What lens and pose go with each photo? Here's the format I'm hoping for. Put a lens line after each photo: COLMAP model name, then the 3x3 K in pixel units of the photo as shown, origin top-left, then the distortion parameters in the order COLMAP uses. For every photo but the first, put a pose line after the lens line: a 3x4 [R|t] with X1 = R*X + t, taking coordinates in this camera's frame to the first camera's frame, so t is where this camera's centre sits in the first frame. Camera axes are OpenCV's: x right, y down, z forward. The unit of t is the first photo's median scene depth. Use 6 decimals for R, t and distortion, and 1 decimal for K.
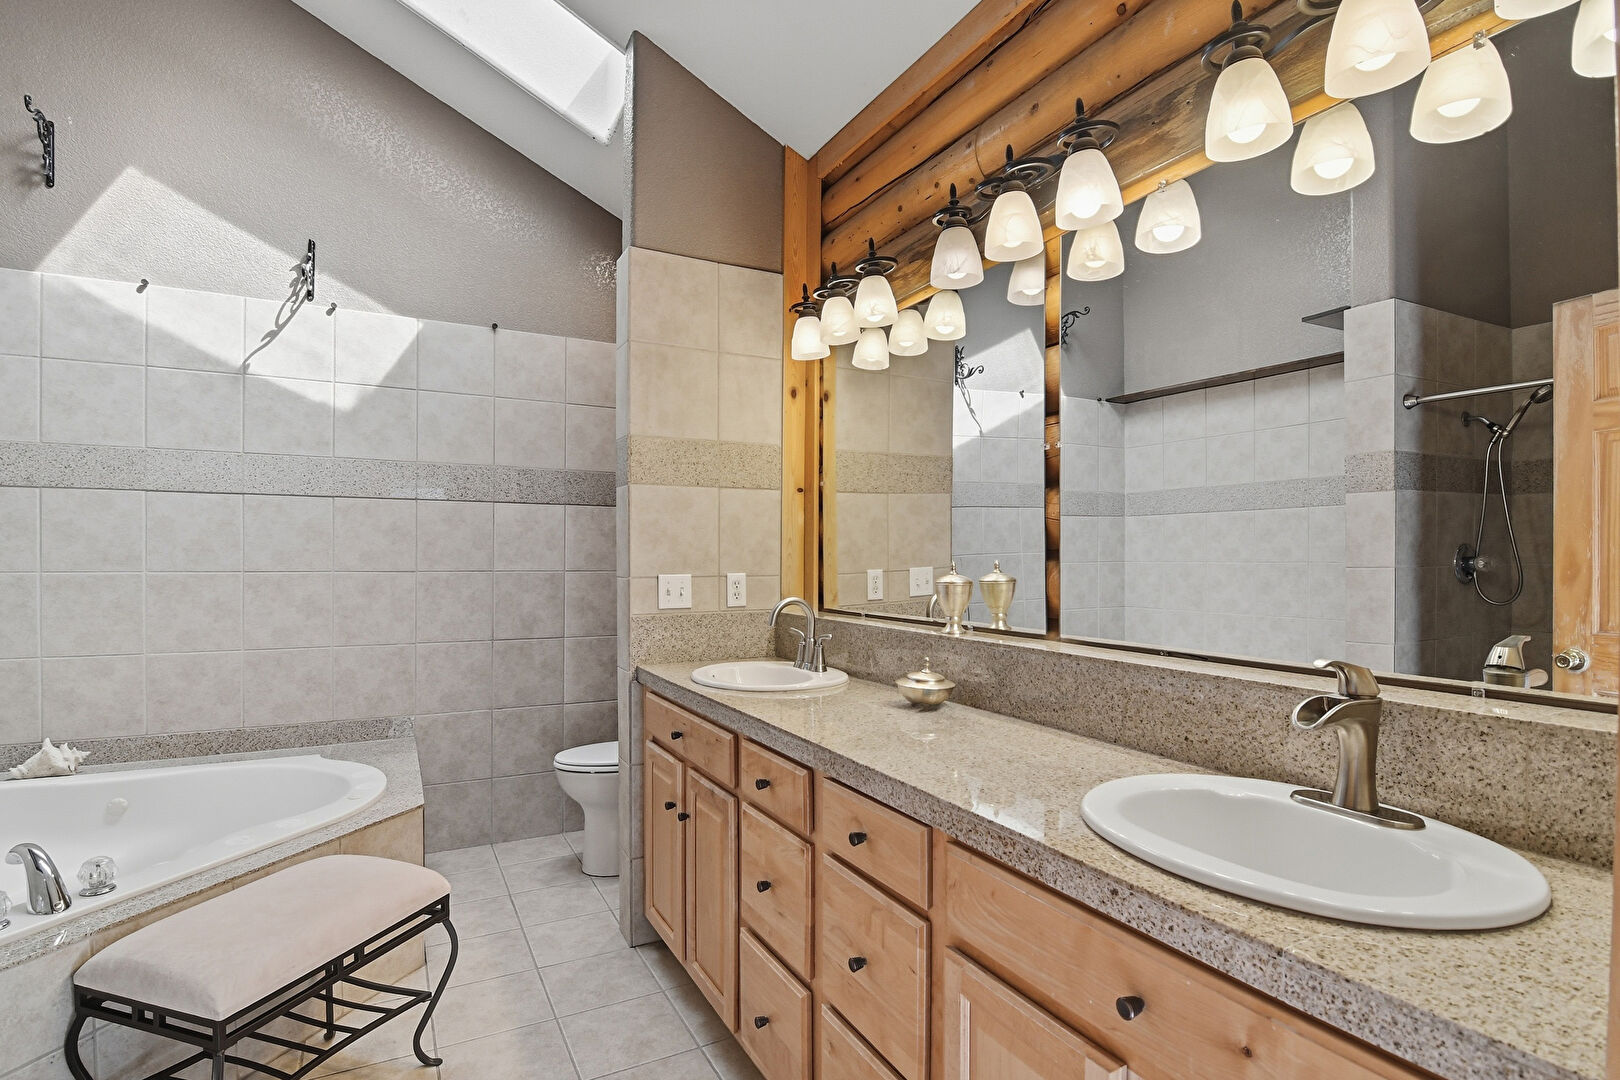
lens RADIAL K [[816.0, 0, 802.5], [0, 816.0, 557.2], [0, 0, 1]] dist [-0.004145, -0.015382]
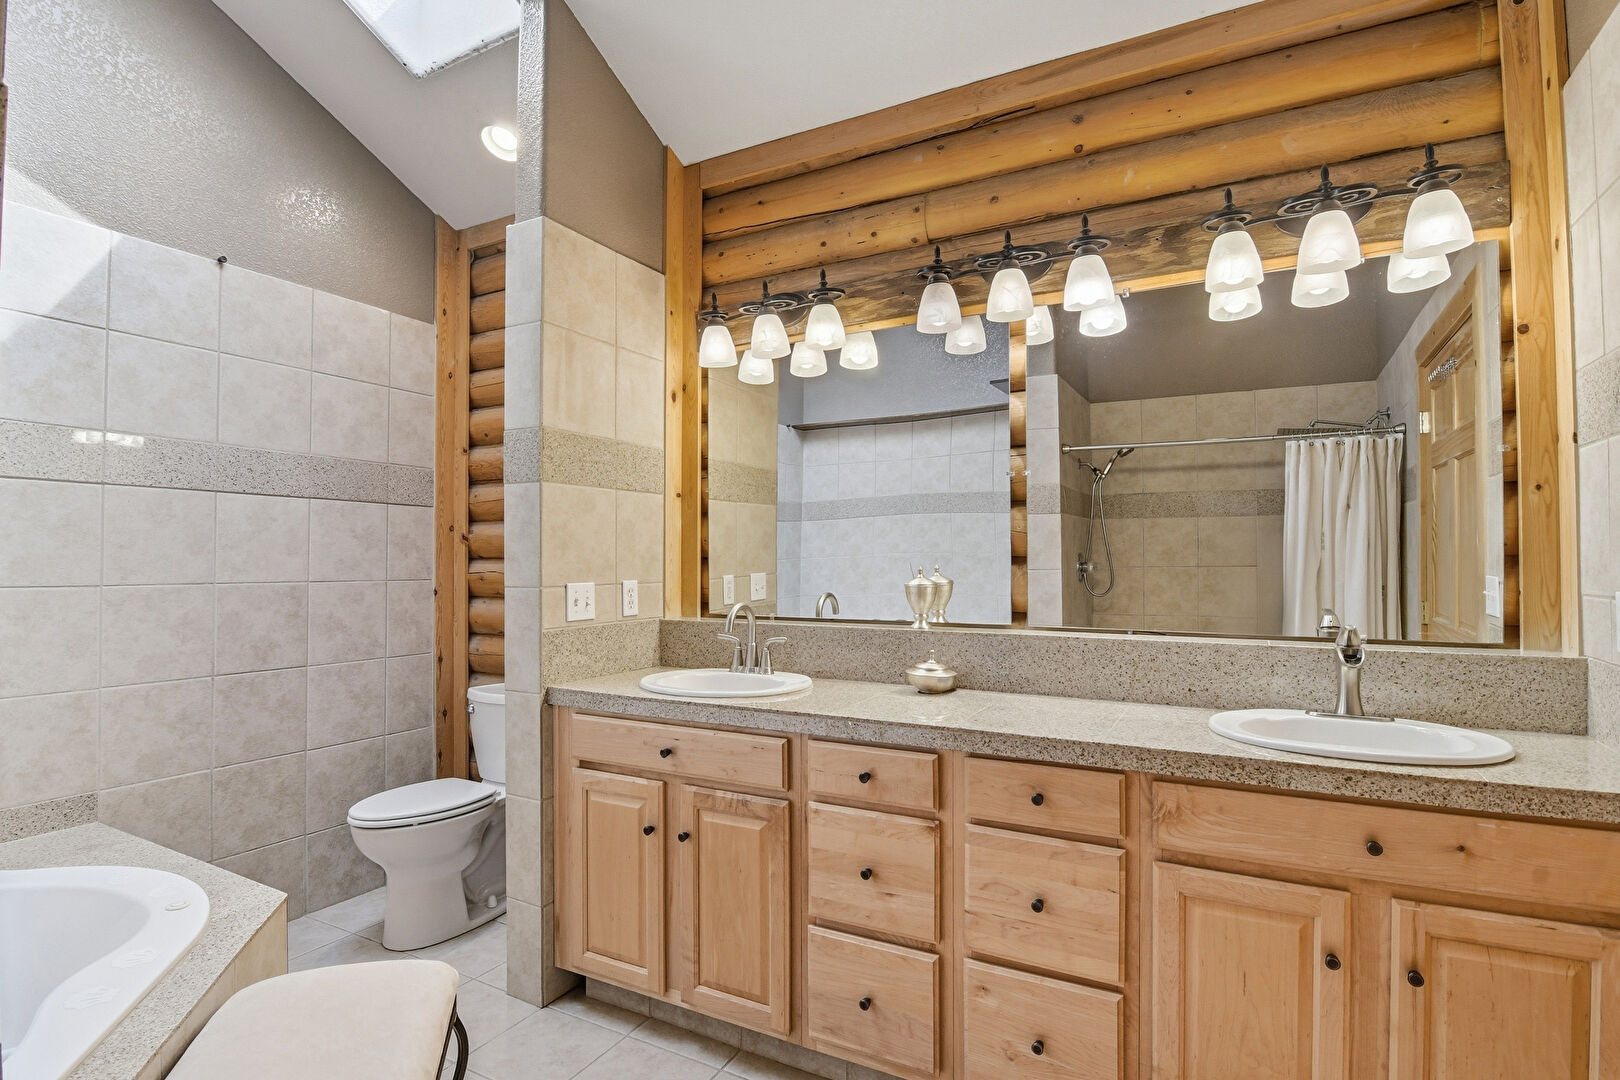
lens RADIAL K [[813.8, 0, 812.9], [0, 813.8, 547.0], [0, 0, 1]] dist [-0.010454, -0.010096]
pose [[0.826198, 0.007271, 0.563333, -0.425808], [0.003527, 0.999830, -0.018078, -0.001488], [-0.563369, 0.016923, 0.826032, 0.096591]]
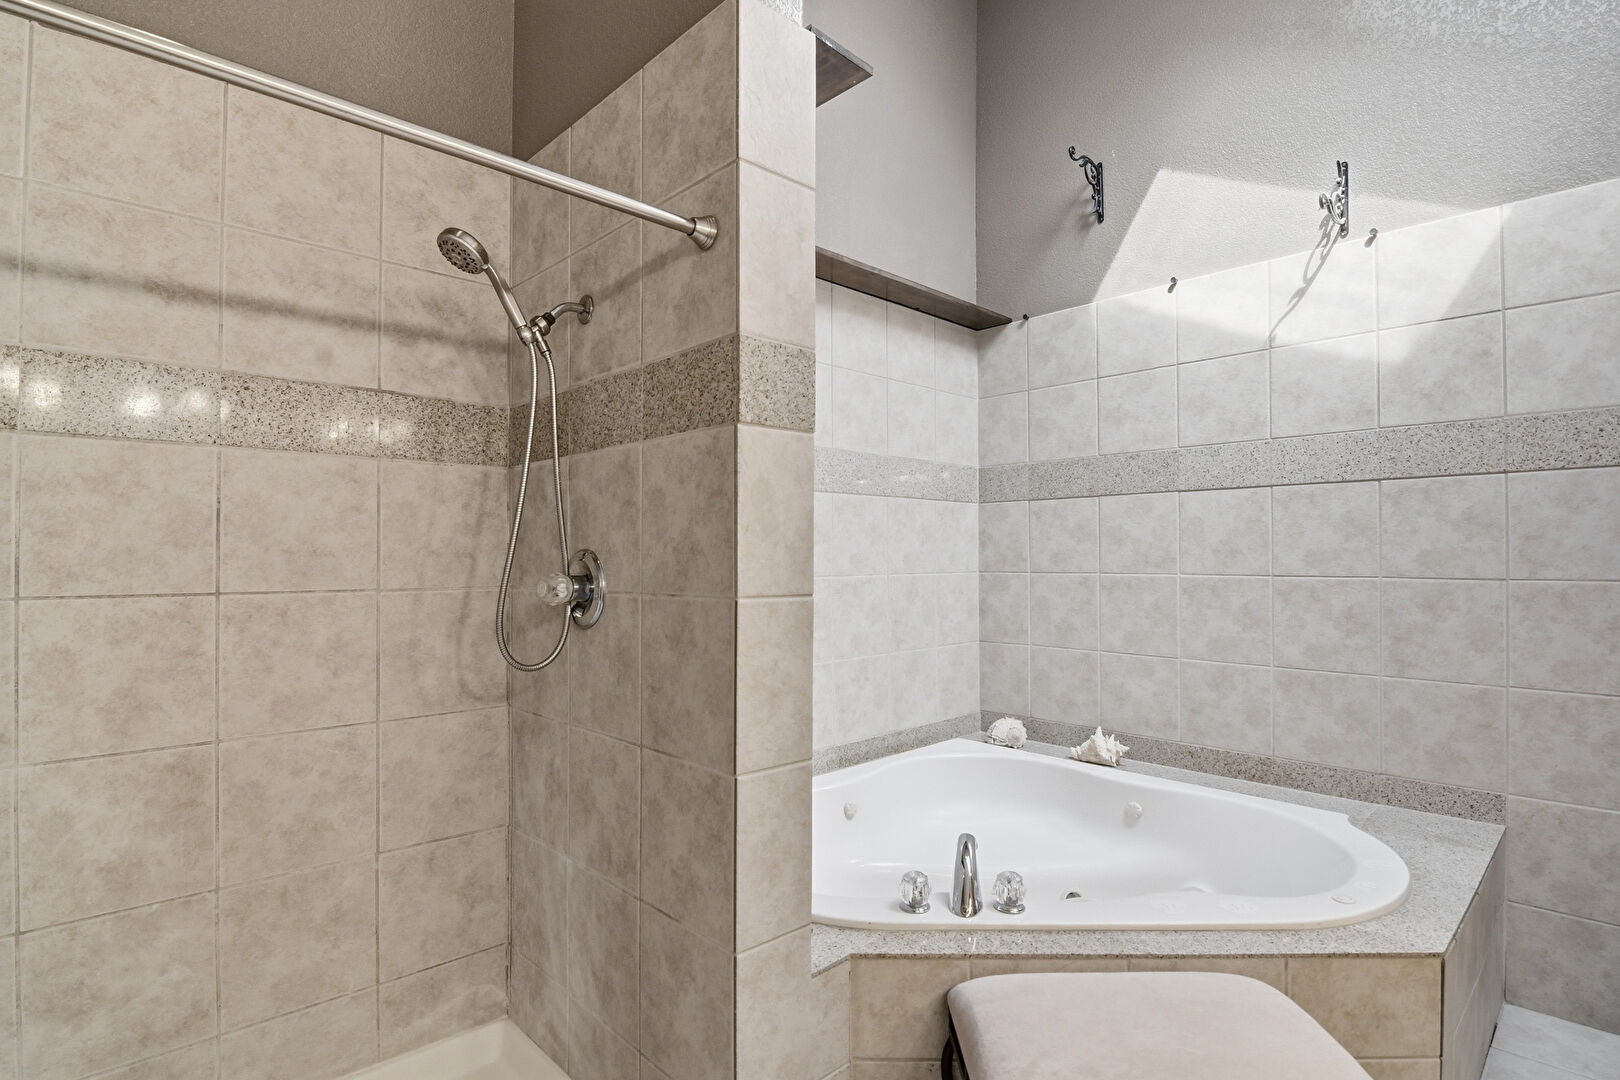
lens RADIAL K [[796.4, 0, 806.0], [0, 796.4, 548.3], [0, 0, 1]] dist [-0.003029, -0.013561]
pose [[0.281421, -0.015950, -0.959452, -0.017394], [0.002929, 0.999871, -0.015763, 0.000350], [0.959580, 0.001625, 0.281432, 0.314790]]
